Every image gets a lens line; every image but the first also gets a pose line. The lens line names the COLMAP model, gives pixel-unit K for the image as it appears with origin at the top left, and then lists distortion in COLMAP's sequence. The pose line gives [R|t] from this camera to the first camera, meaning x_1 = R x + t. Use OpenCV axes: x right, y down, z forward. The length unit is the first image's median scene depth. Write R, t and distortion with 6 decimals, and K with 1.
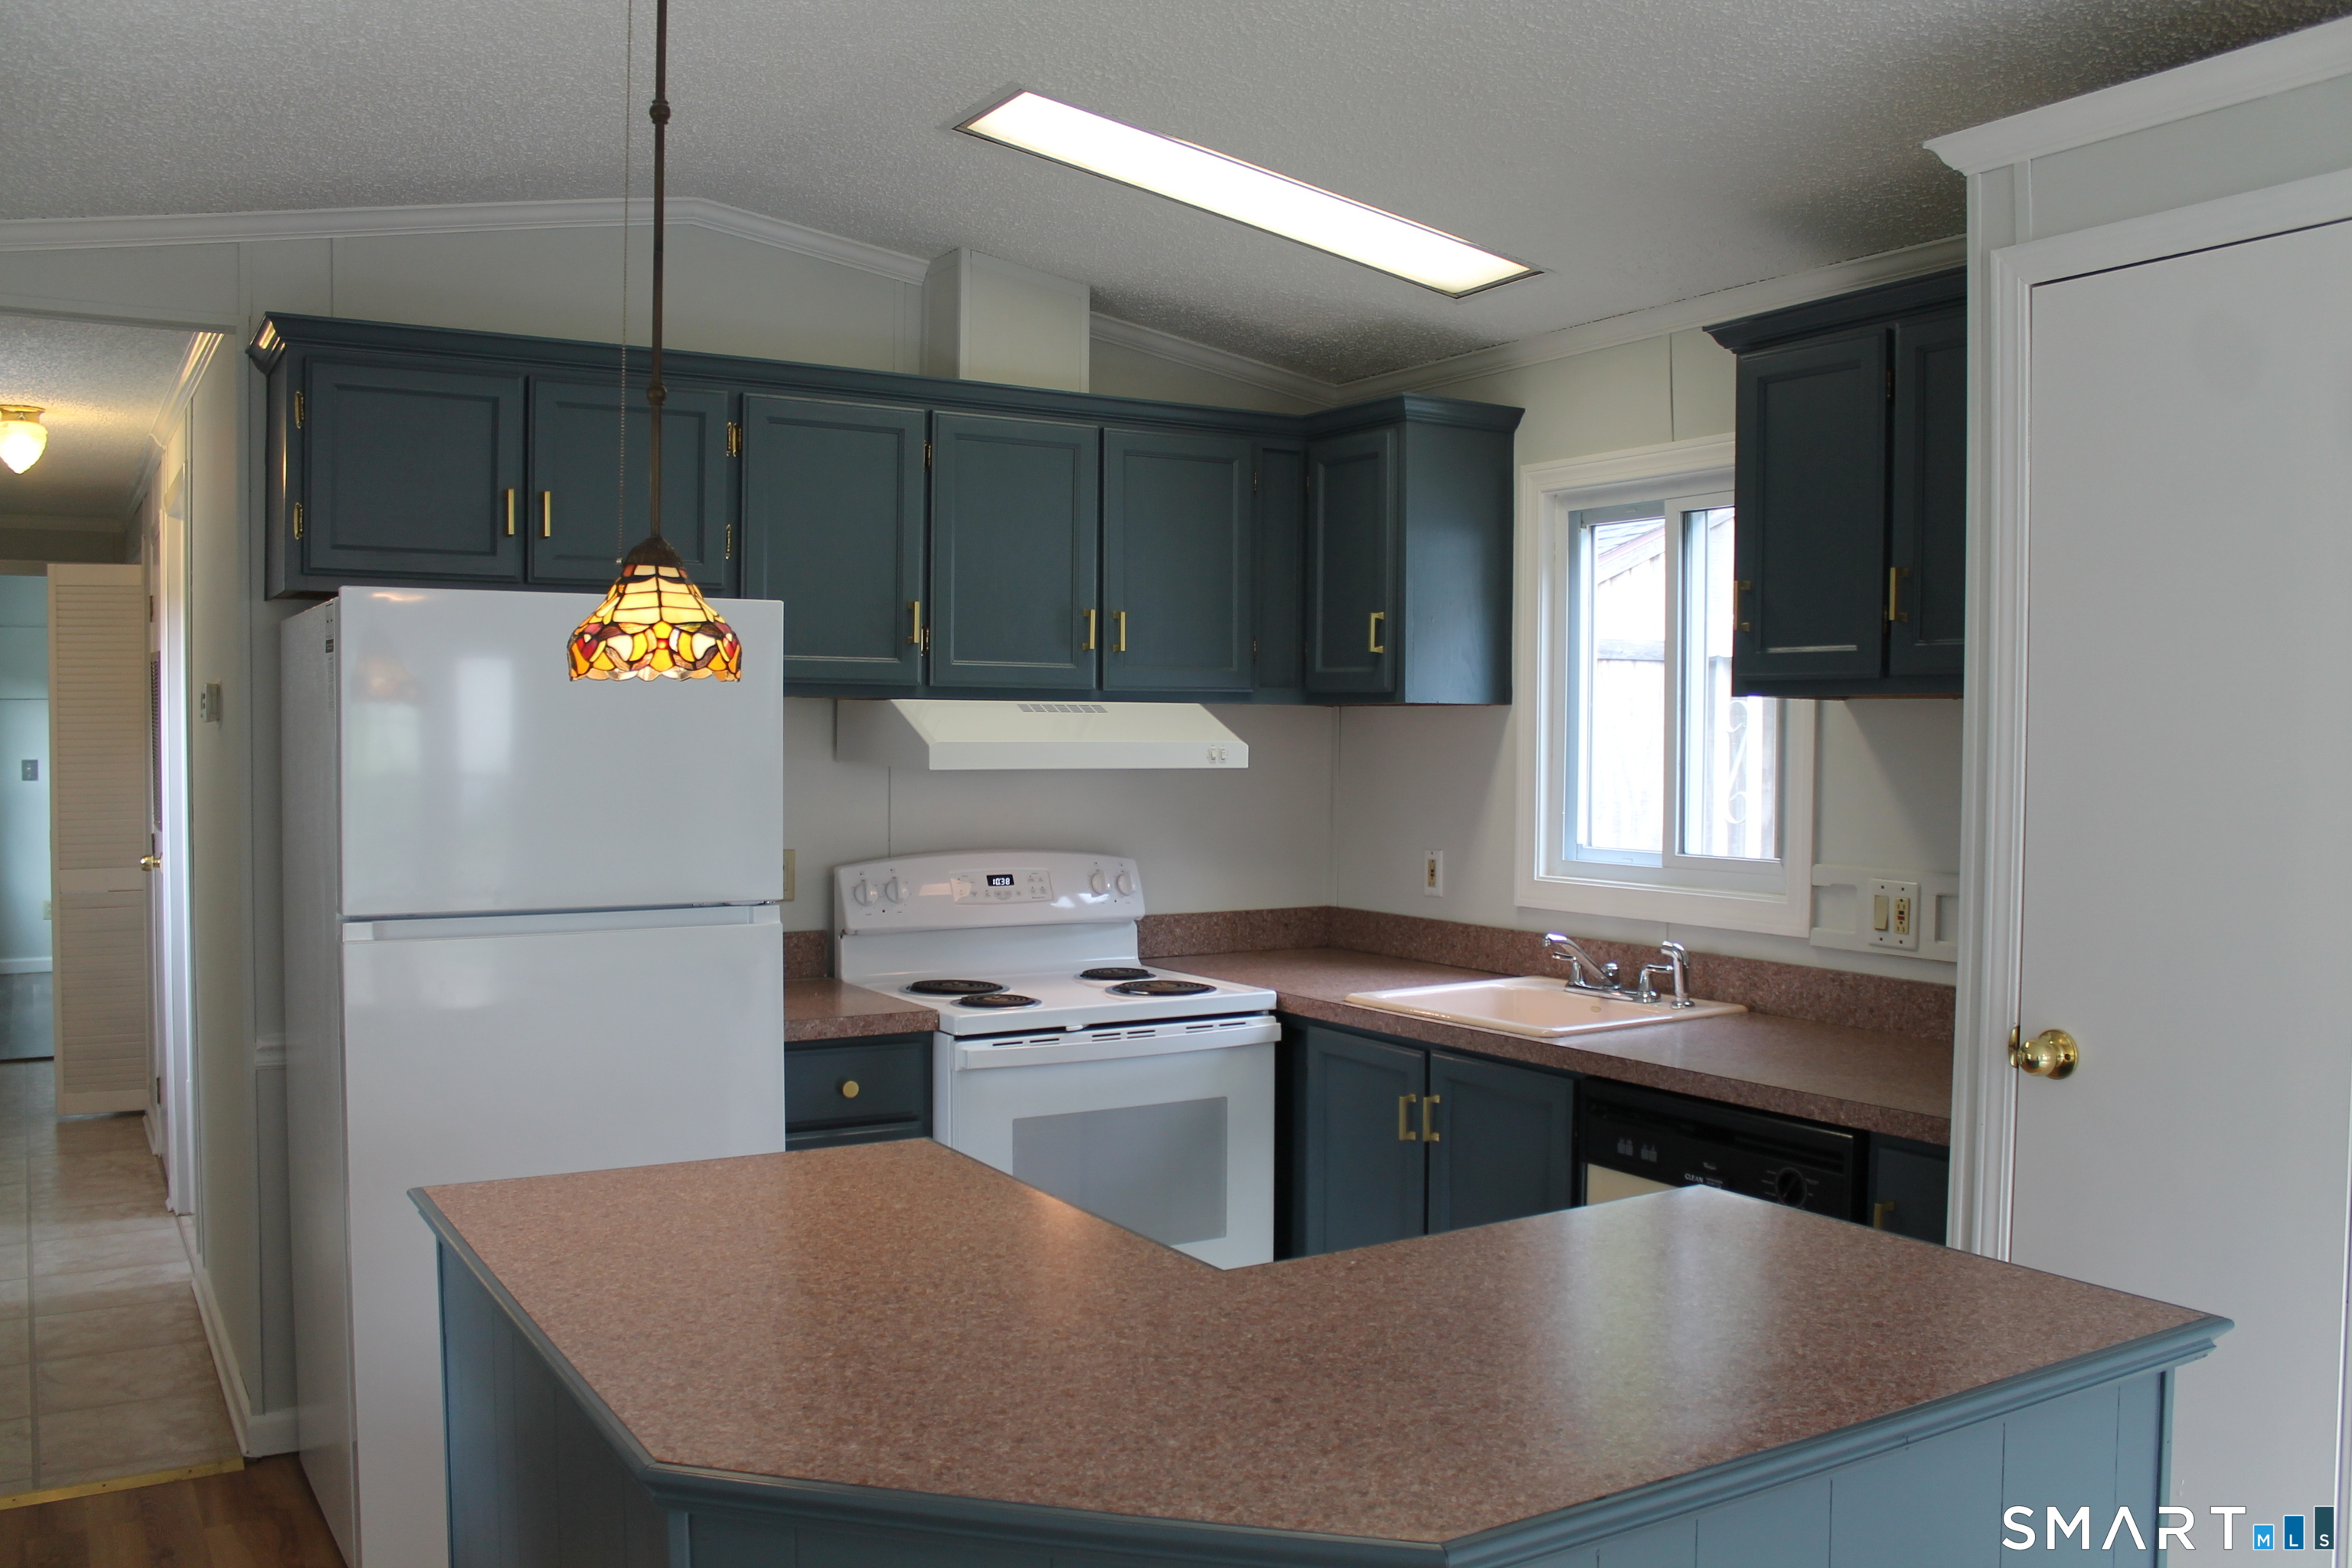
lens RADIAL K [[1979.6, 0, 1189.6], [0, 1979.6, 794.0], [0, 0, 1]] dist [-0.154040, 0.115972]
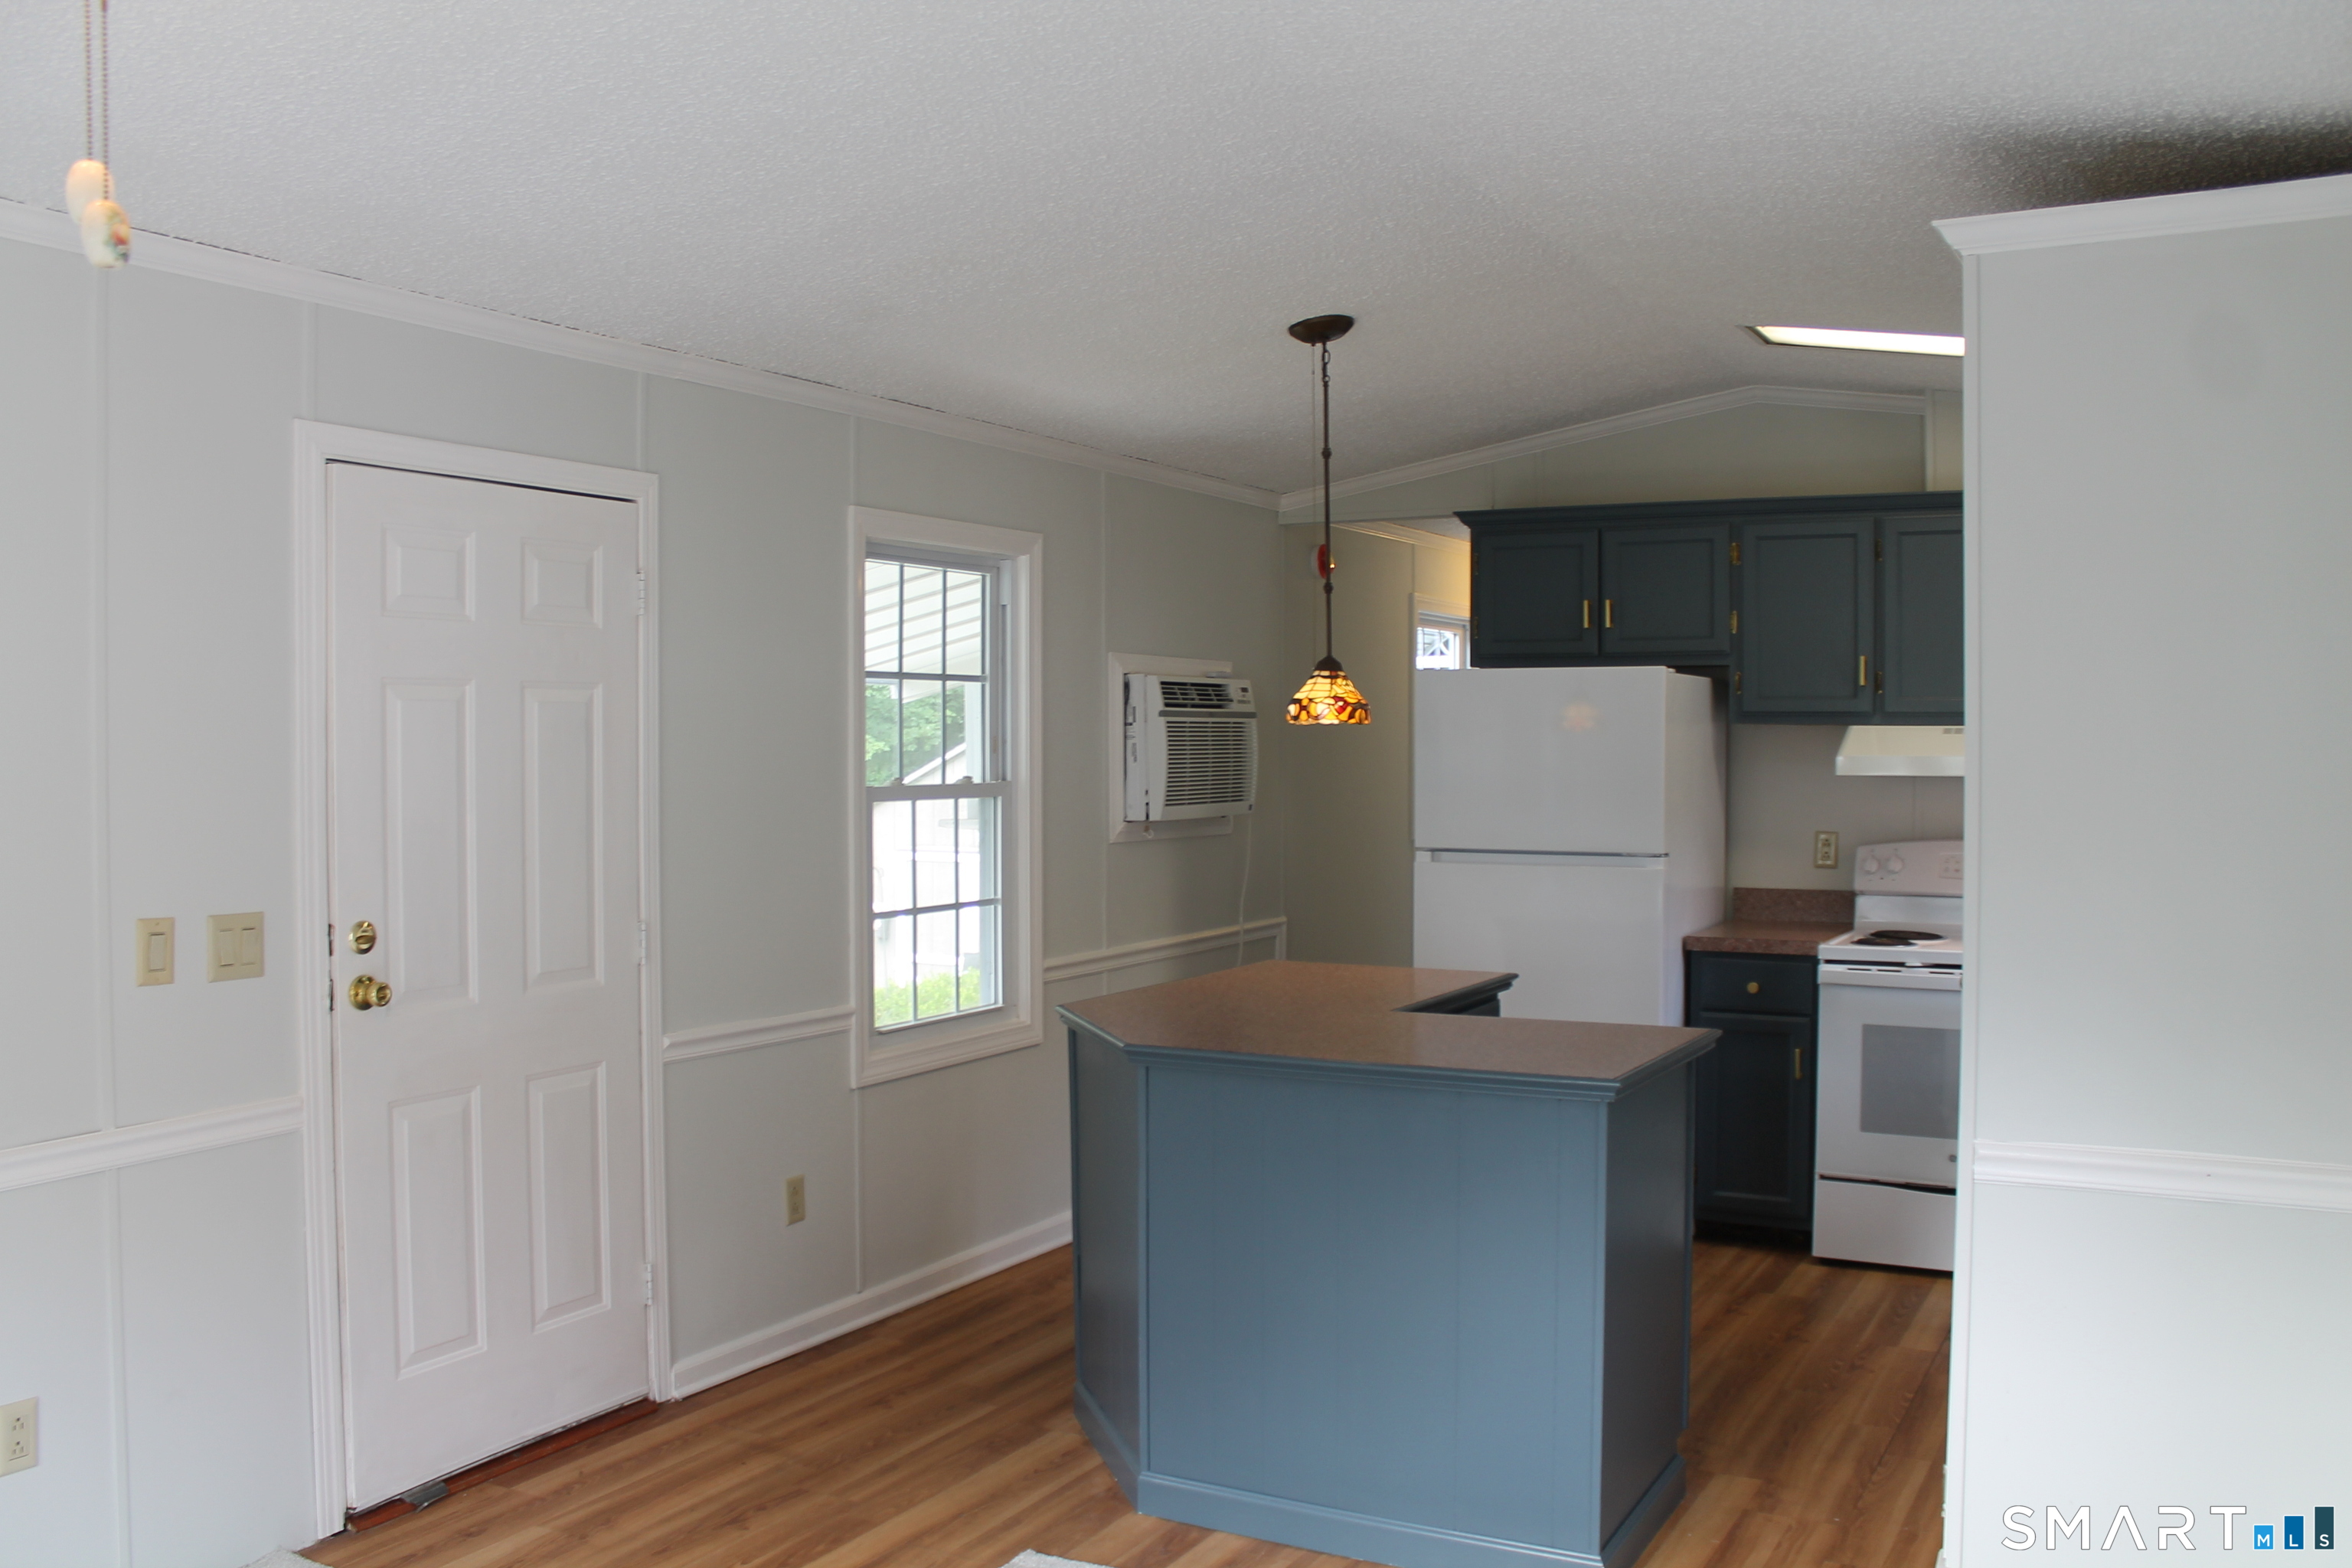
lens RADIAL K [[1979.6, 0, 1189.6], [0, 1979.6, 794.0], [0, 0, 1]] dist [-0.154040, 0.115972]
pose [[0.494003, 0.016715, -0.869300, 0.799422], [-0.025731, 0.999658, 0.004599, 0.006319], [0.869079, 0.020096, 0.494264, -0.097475]]
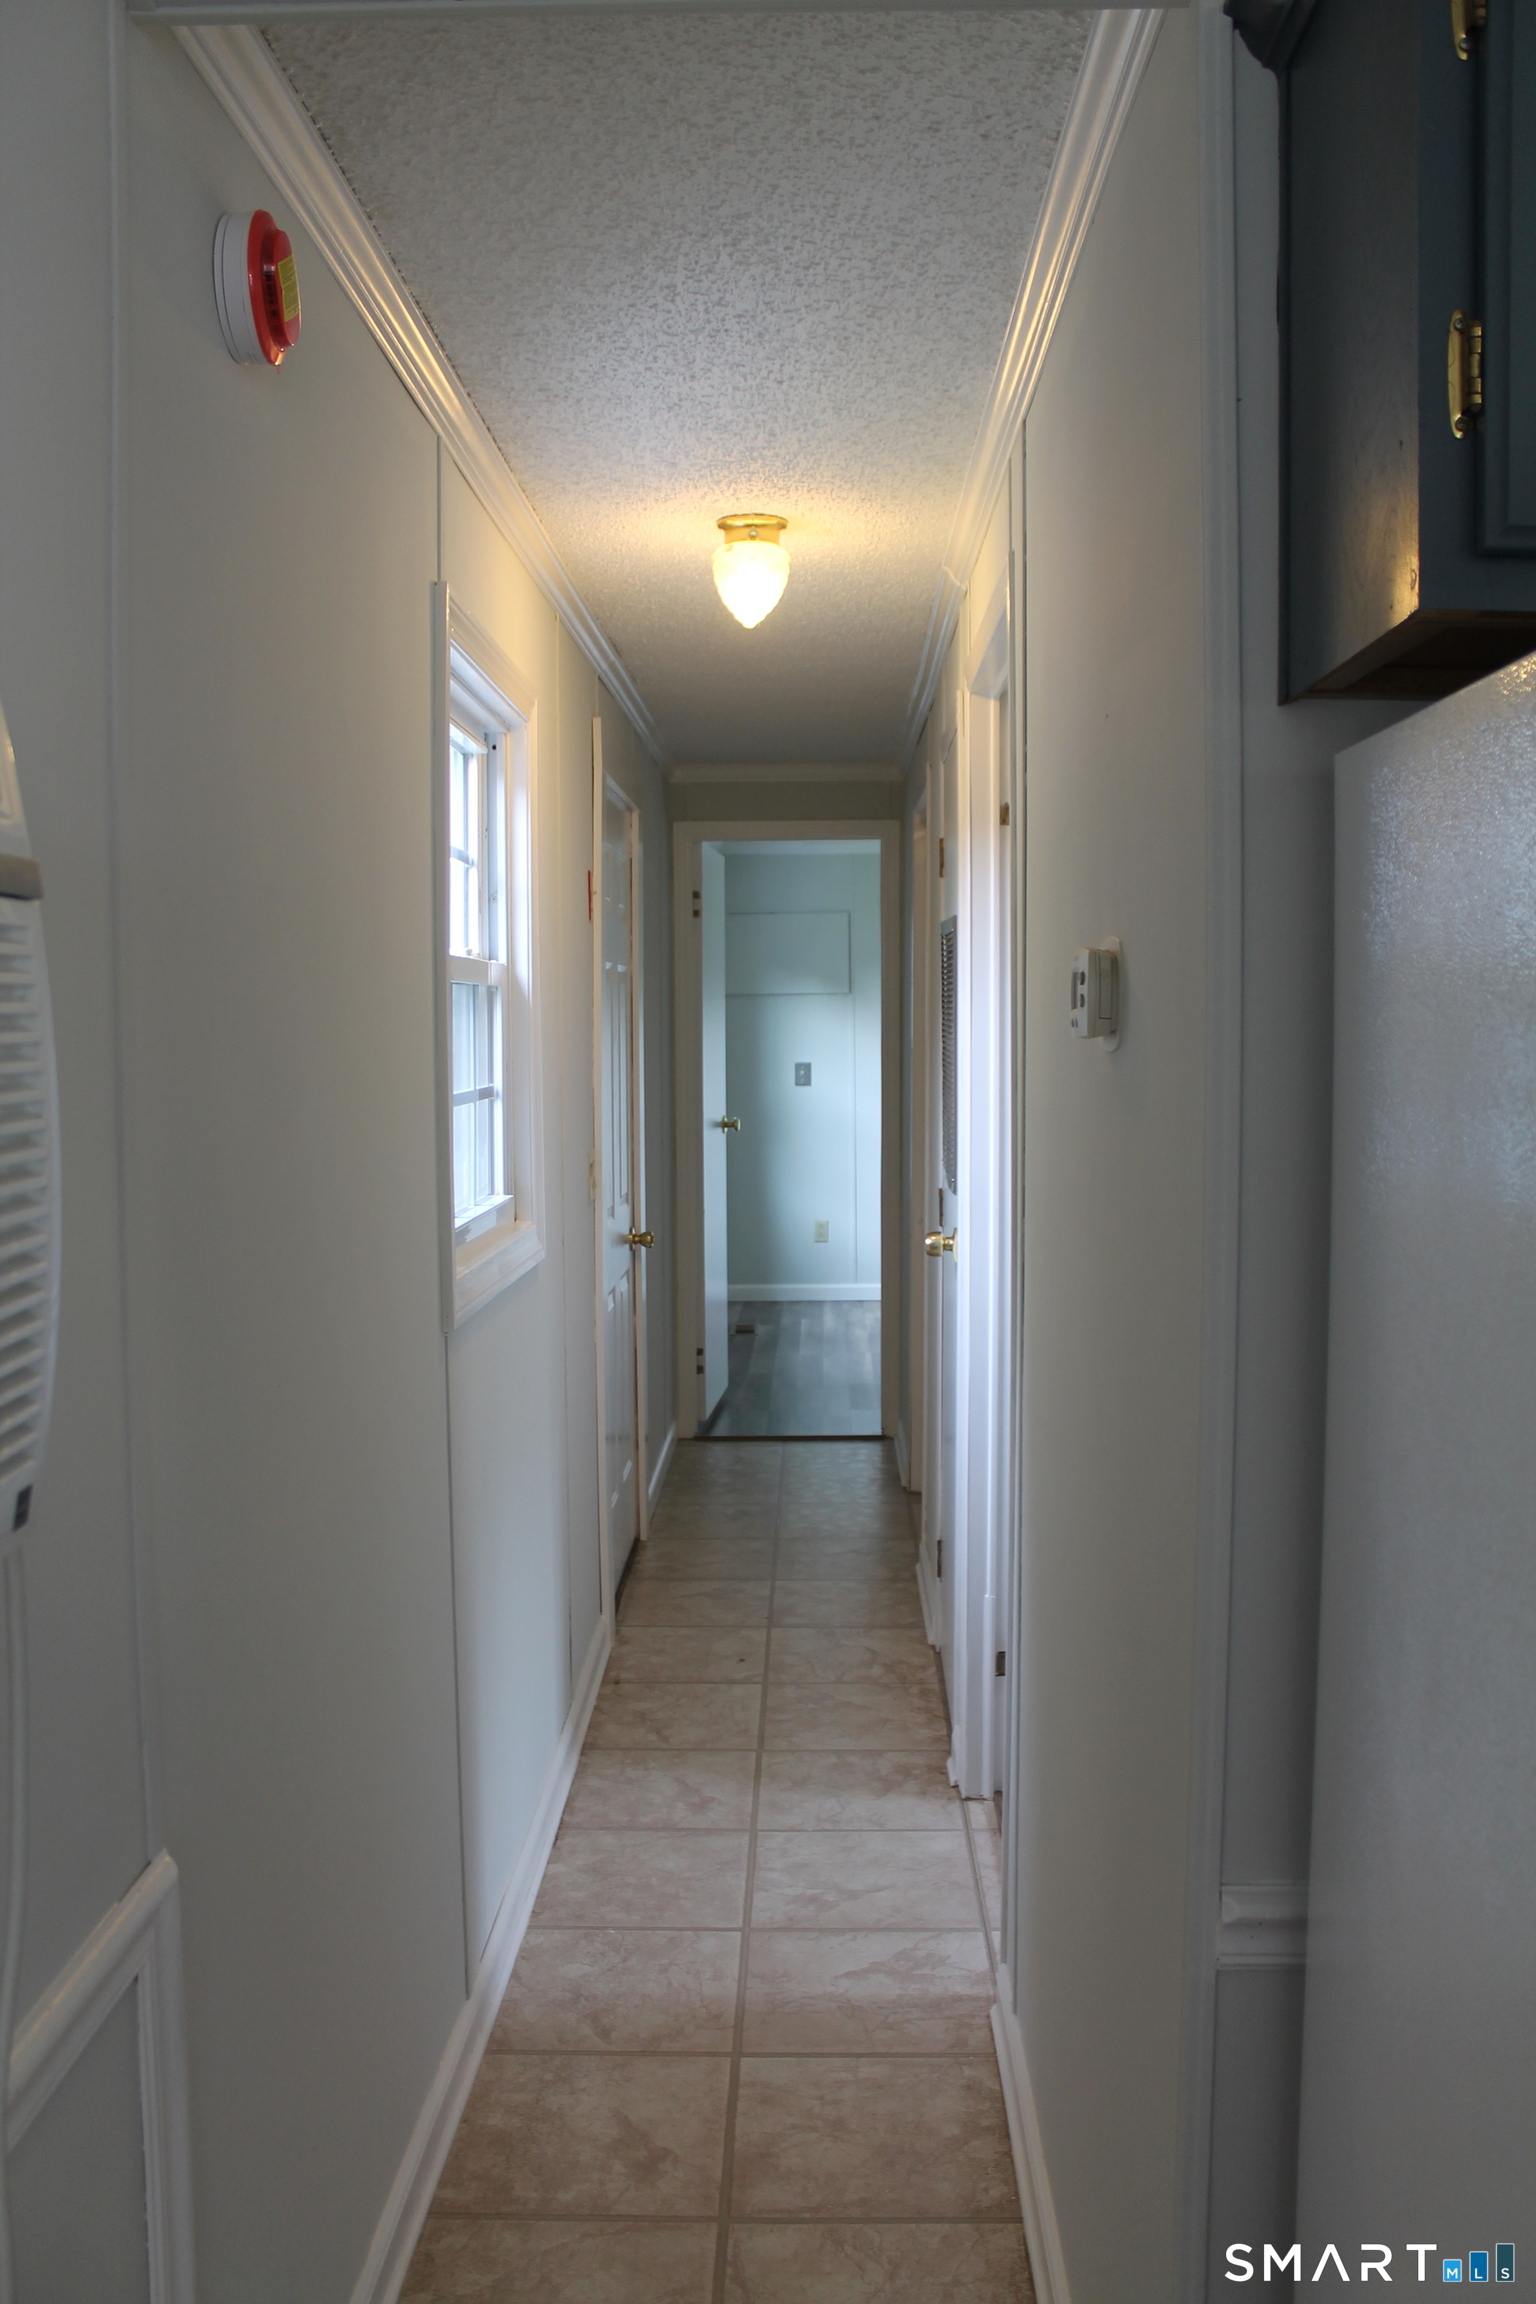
lens RADIAL K [[1939.2, 0, 768.0], [0, 1939.2, 1152.0], [0, 0, 1]] dist [-0.154040, 0.115972]
pose [[0.838142, 0.029297, -0.544664, -0.320896], [-0.010062, 0.999217, 0.038262, -0.026661], [0.545359, -0.026589, 0.837781, 0.569137]]
